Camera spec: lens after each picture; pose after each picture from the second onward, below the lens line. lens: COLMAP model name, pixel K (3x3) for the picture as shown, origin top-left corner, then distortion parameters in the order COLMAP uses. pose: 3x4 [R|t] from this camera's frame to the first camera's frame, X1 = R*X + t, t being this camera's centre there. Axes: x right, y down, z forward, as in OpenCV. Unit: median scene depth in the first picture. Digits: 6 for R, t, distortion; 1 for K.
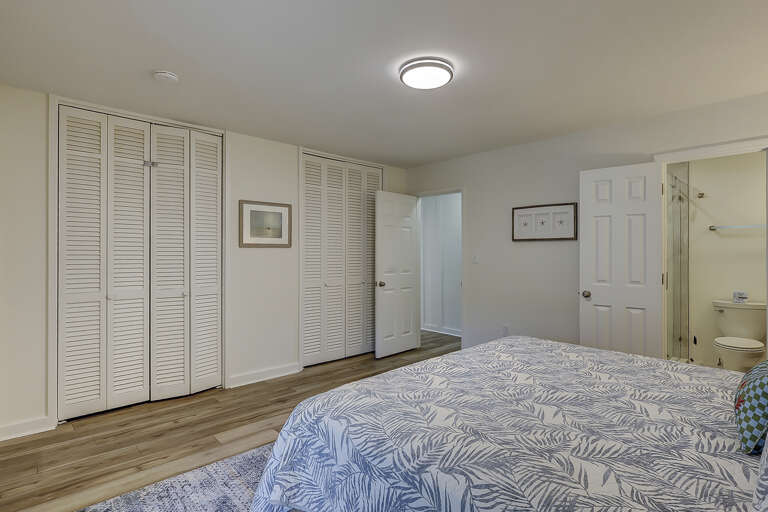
lens RADIAL K [[381.7, 0, 391.0], [0, 381.7, 256.5], [0, 0, 1]] dist [0.000941, 0.000981]
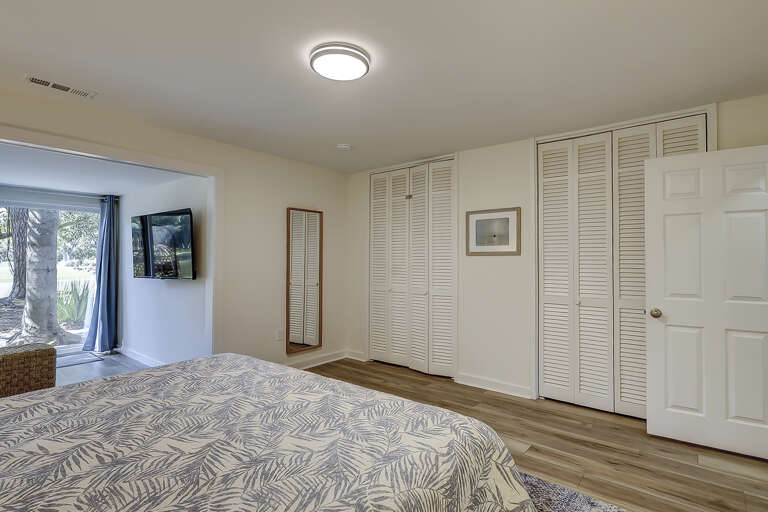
lens RADIAL K [[381.7, 0, 391.0], [0, 381.7, 256.5], [0, 0, 1]] dist [0.000941, 0.000981]
pose [[0.158451, -0.006397, -0.987346, 0.631038], [-0.007327, 0.999944, -0.007654, -0.011943], [0.987340, 0.008447, 0.158395, 0.614350]]
